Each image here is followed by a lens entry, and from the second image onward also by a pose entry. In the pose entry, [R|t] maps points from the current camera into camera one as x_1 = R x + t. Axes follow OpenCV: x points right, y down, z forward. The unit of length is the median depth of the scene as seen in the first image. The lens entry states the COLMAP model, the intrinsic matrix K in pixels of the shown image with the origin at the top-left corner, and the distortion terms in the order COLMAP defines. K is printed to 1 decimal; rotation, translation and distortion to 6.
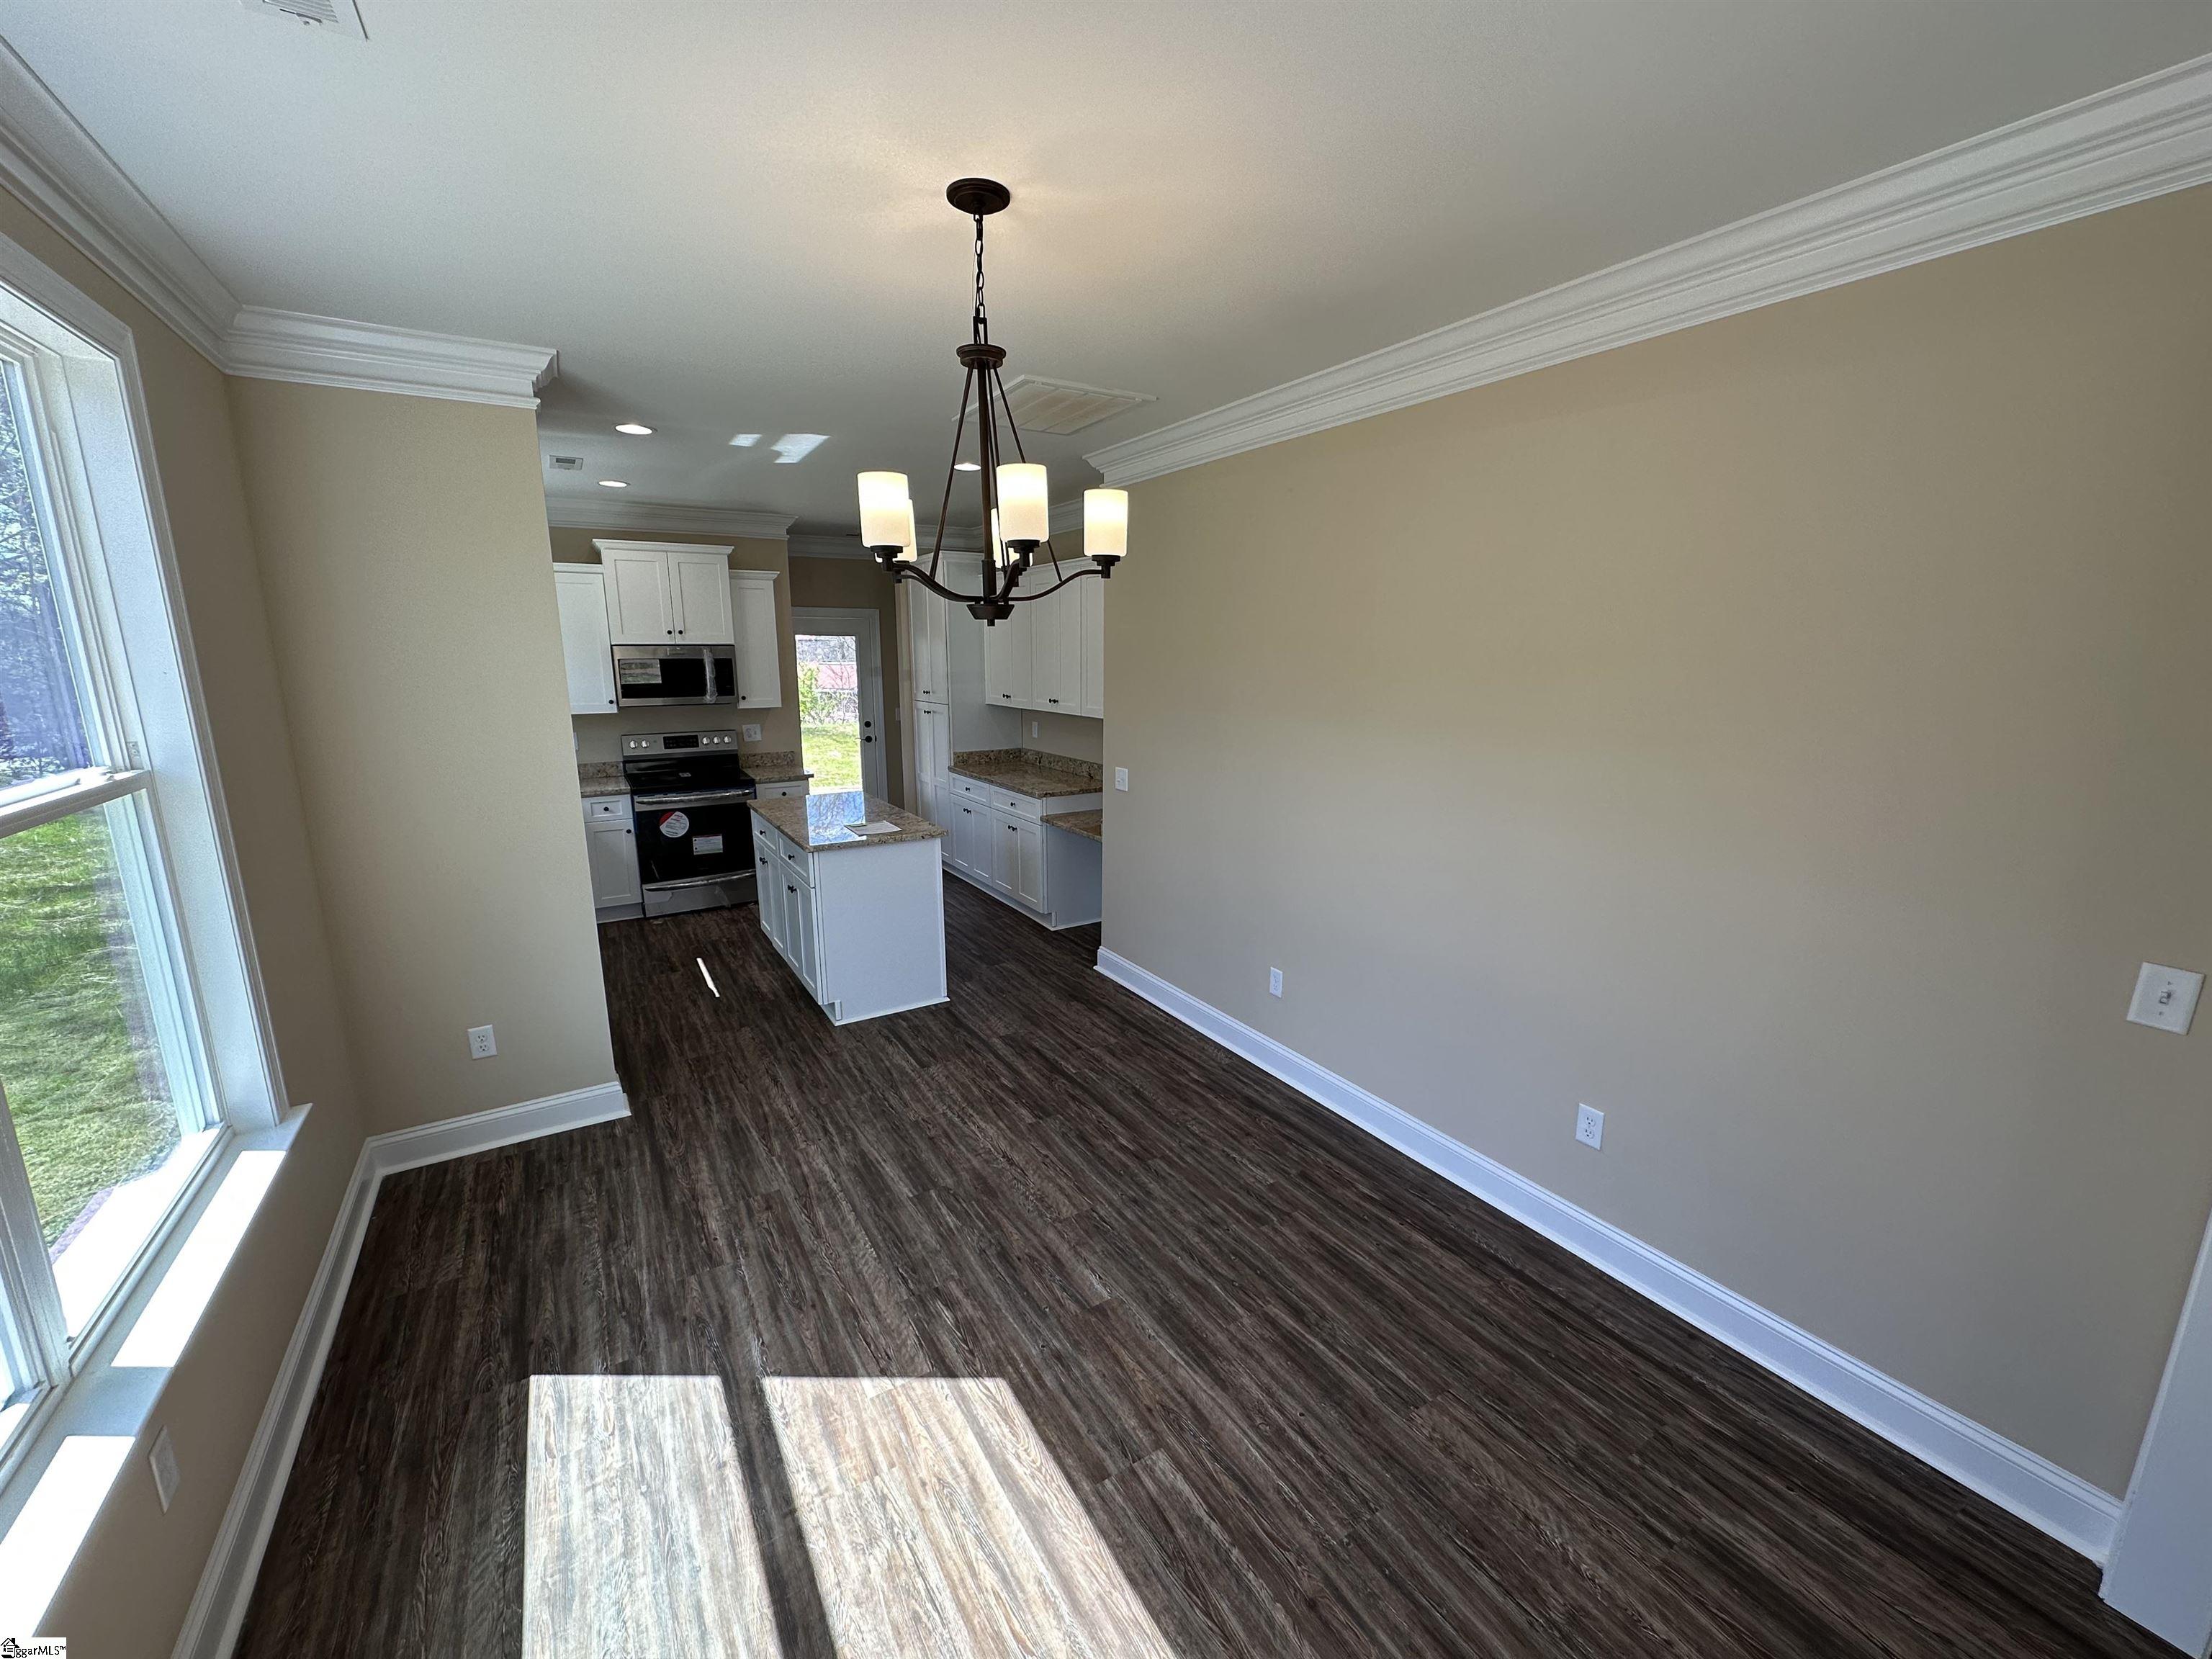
lens RADIAL K [[887.2, 0, 1105.7], [0, 887.2, 824.6], [0, 0, 1]] dist [-0.002716, -0.000372]
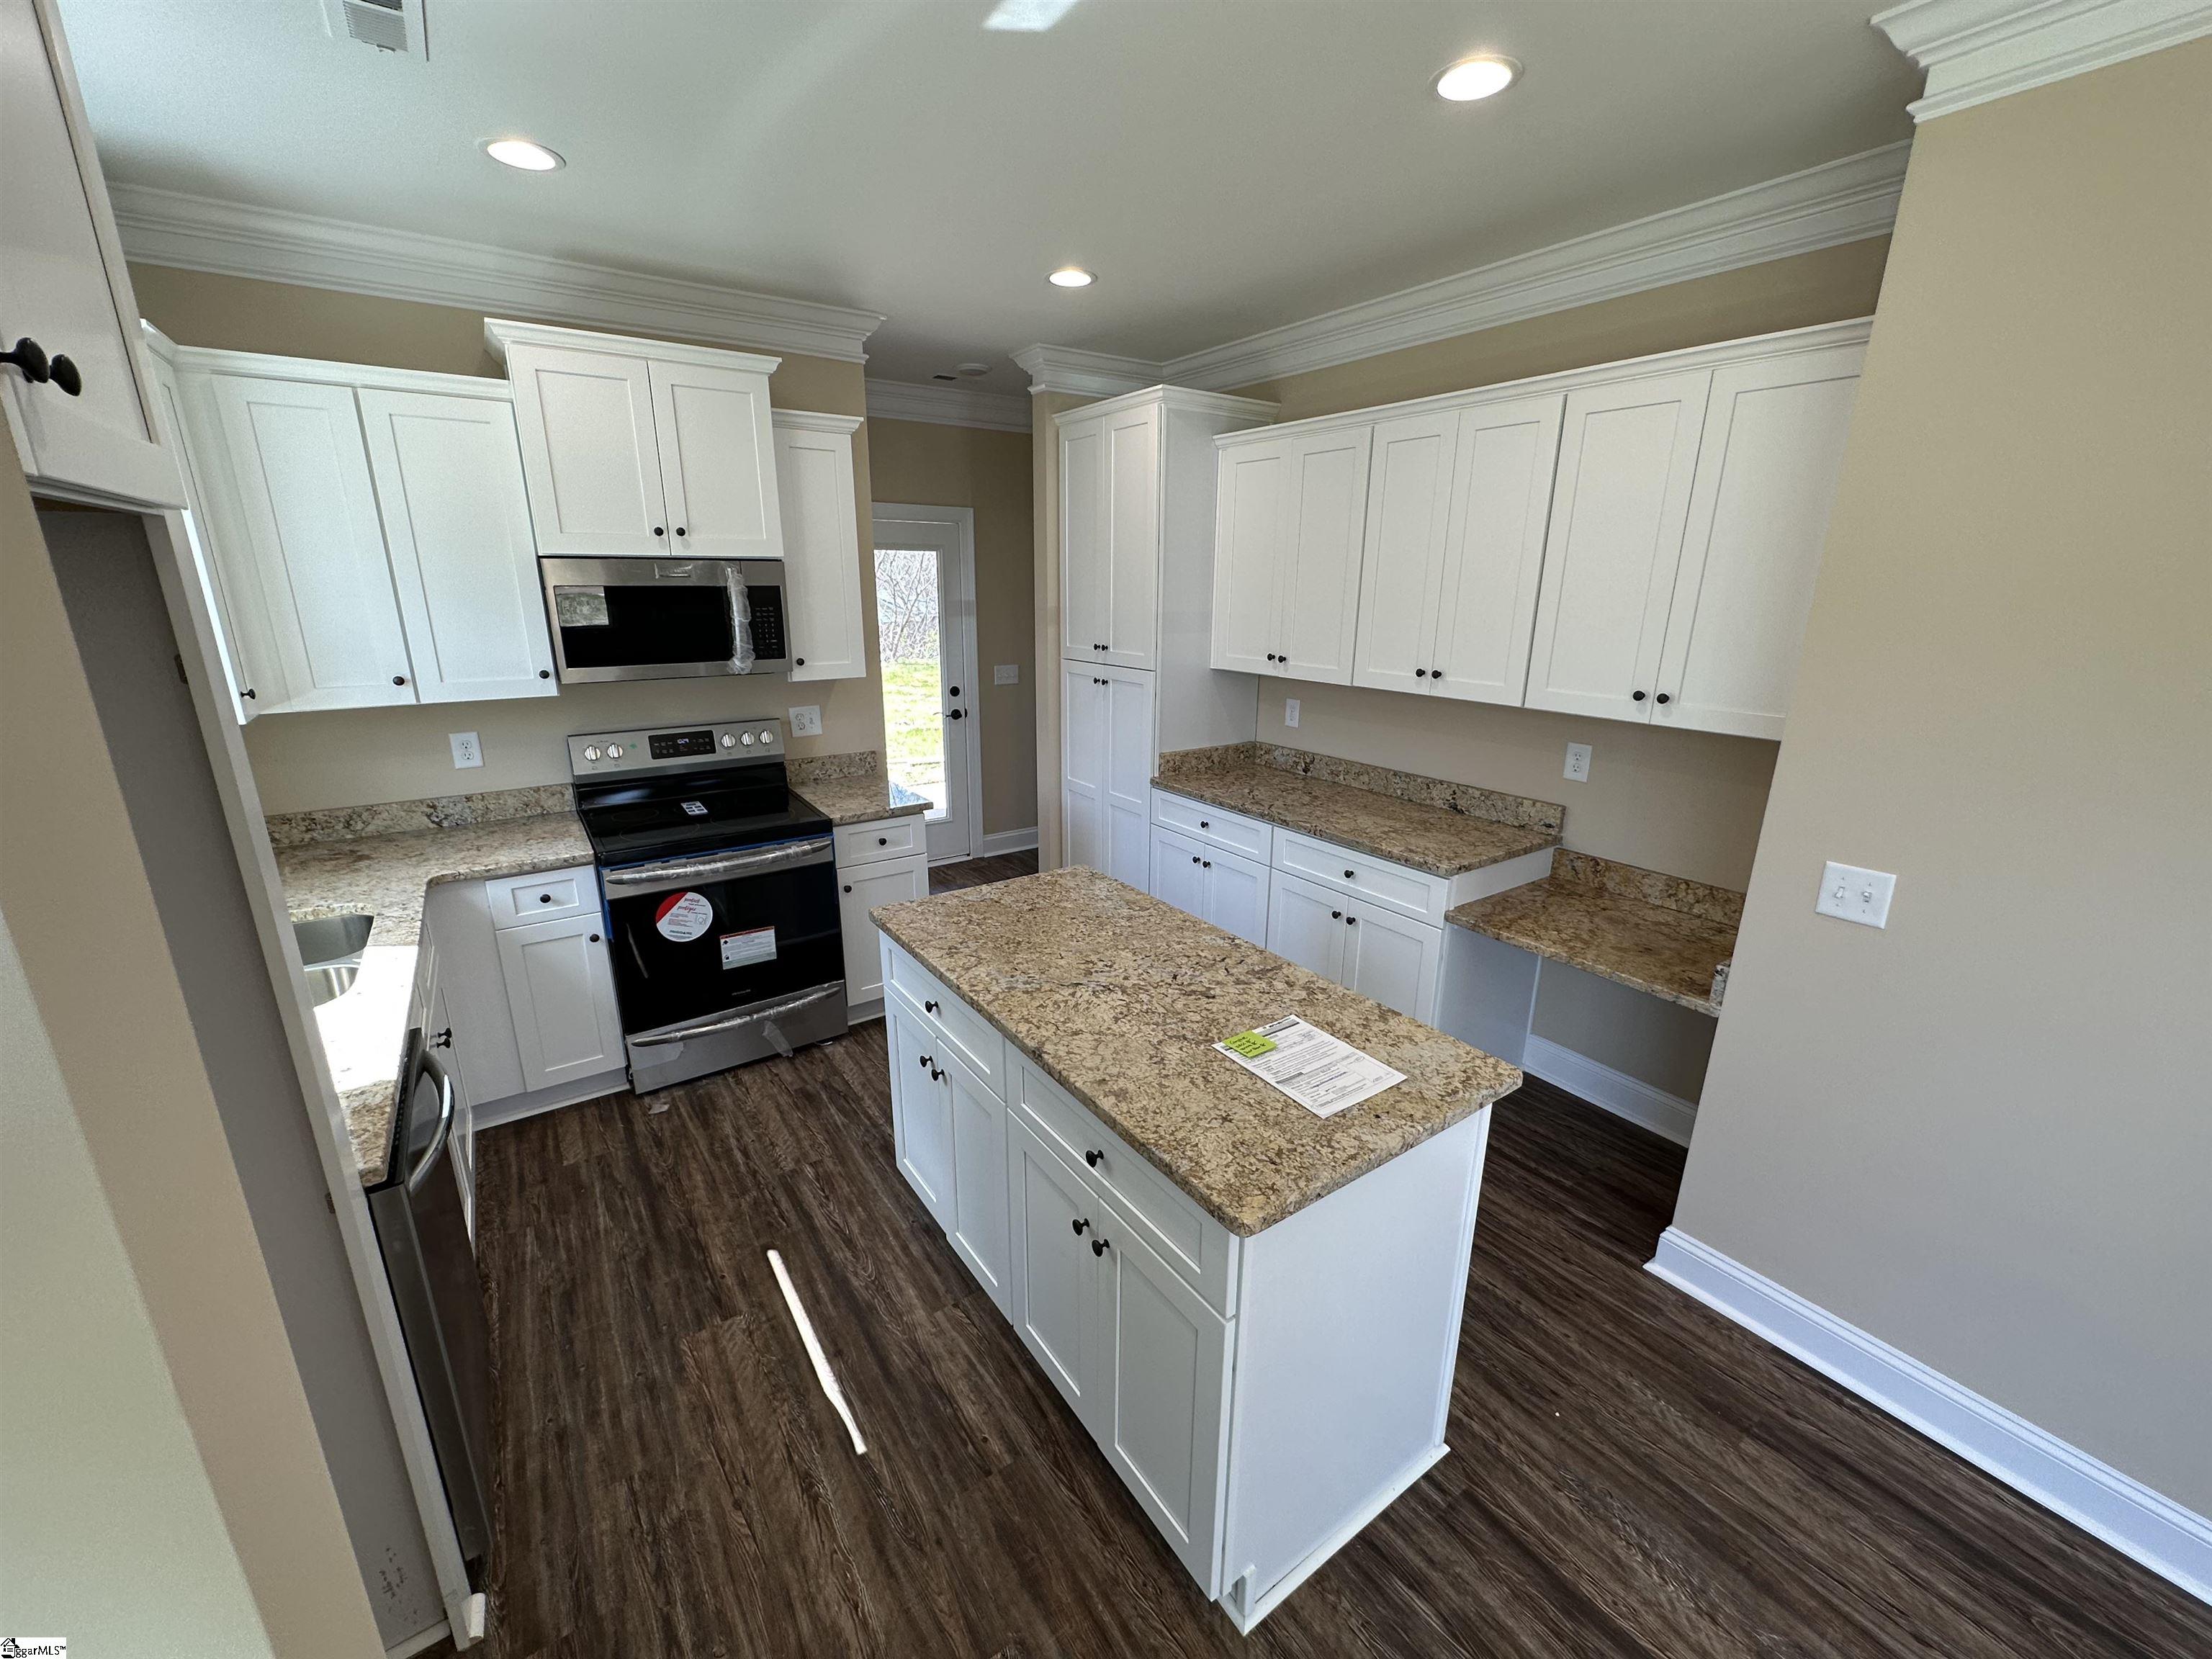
lens RADIAL K [[887.2, 0, 1102.3], [0, 887.2, 824.8], [0, 0, 1]] dist [-0.002716, -0.000372]
pose [[0.998702, -0.008172, 0.050283, -0.262684], [0.004396, 0.997193, 0.074743, -0.086829], [-0.050753, -0.074425, 0.995934, 0.467706]]
